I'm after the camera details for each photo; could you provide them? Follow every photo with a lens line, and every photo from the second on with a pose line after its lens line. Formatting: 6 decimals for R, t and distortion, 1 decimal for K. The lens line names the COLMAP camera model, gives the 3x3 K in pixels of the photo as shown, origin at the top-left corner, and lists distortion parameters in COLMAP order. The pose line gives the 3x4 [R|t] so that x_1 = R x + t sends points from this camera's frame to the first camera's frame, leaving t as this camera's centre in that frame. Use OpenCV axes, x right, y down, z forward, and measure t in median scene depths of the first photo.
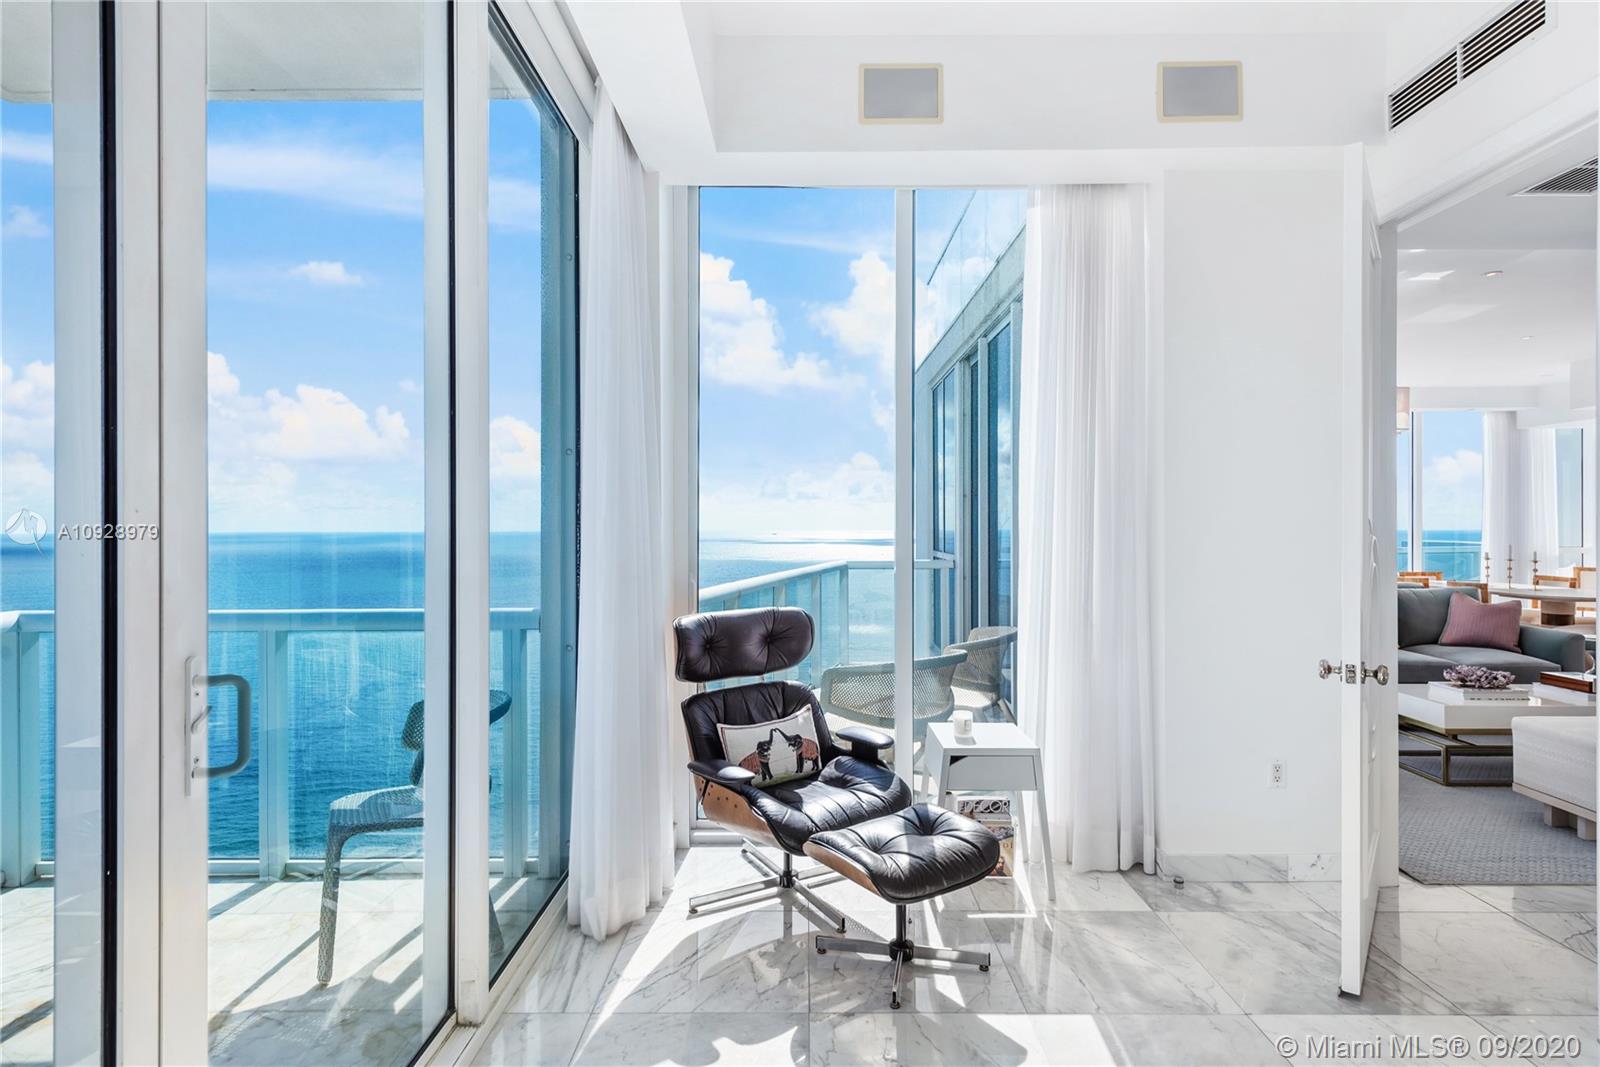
lens RADIAL K [[807.2, 0, 806.1], [0, 807.2, 525.0], [0, 0, 1]] dist [0.002163, -0.000097]
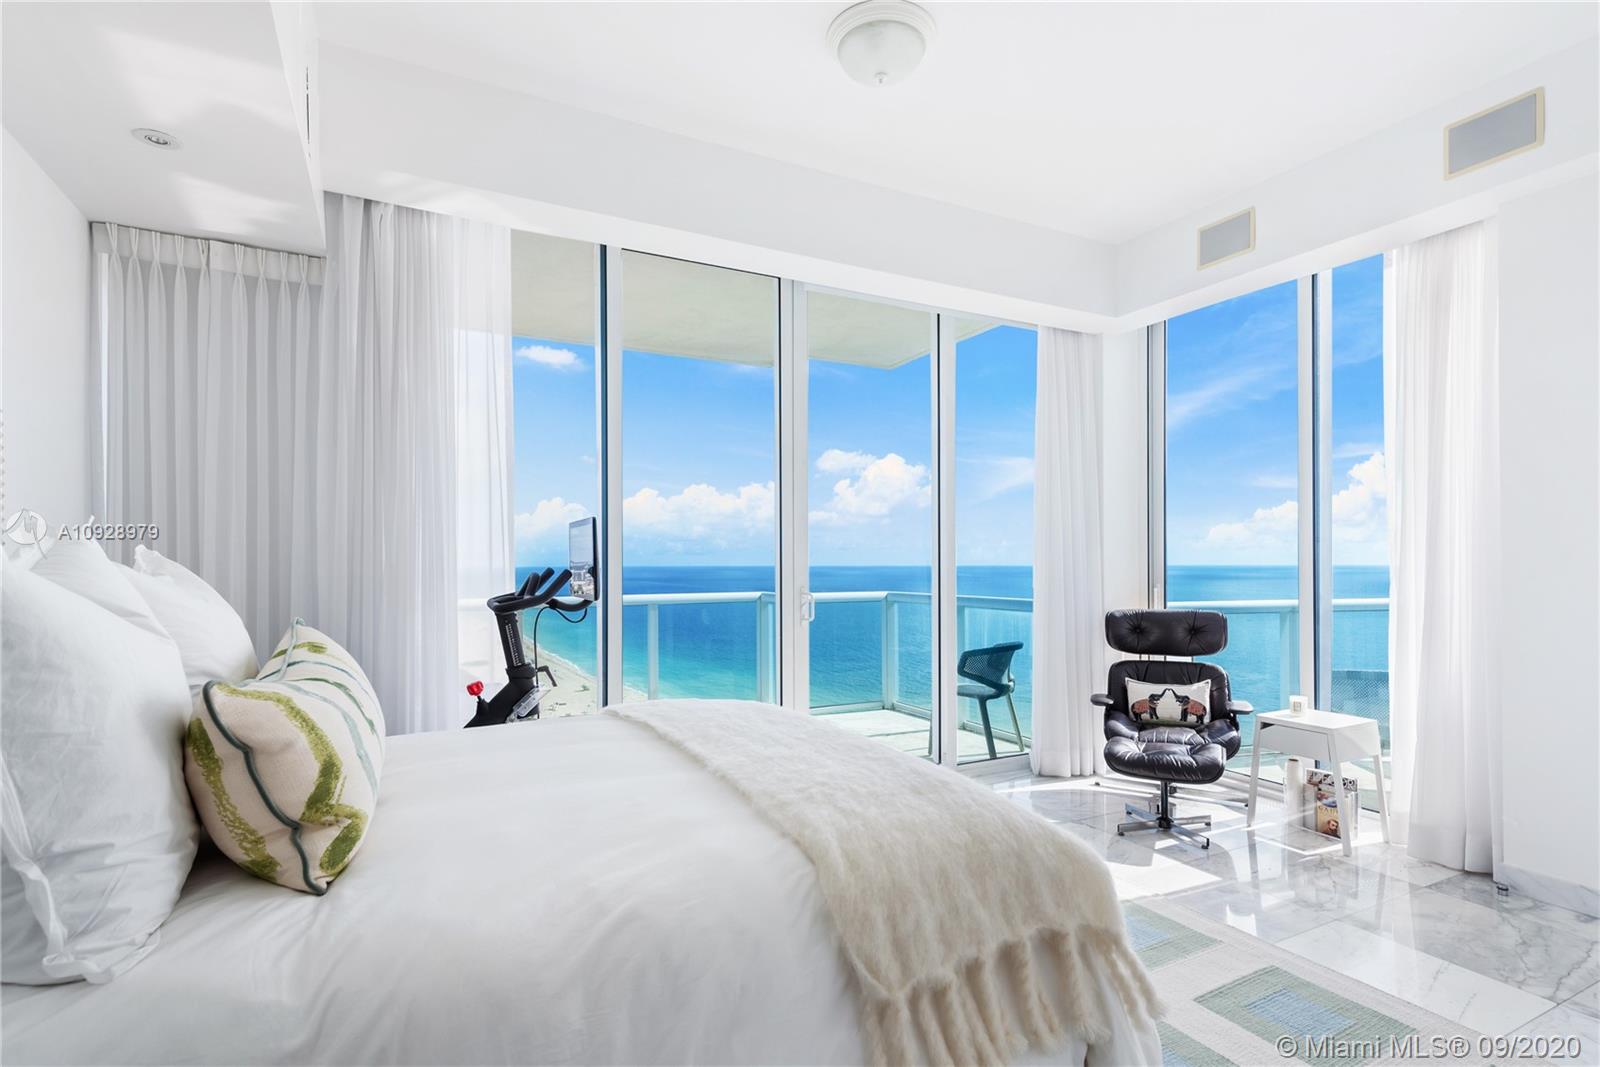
lens RADIAL K [[806.8, 0, 806.7], [0, 806.8, 555.7], [0, 0, 1]] dist [0.008323, -0.000327]
pose [[0.468130, -0.003356, -0.883653, 0.957825], [0.004715, 0.999988, -0.001301, 0.008427], [0.883647, -0.003557, 0.468140, -0.274983]]
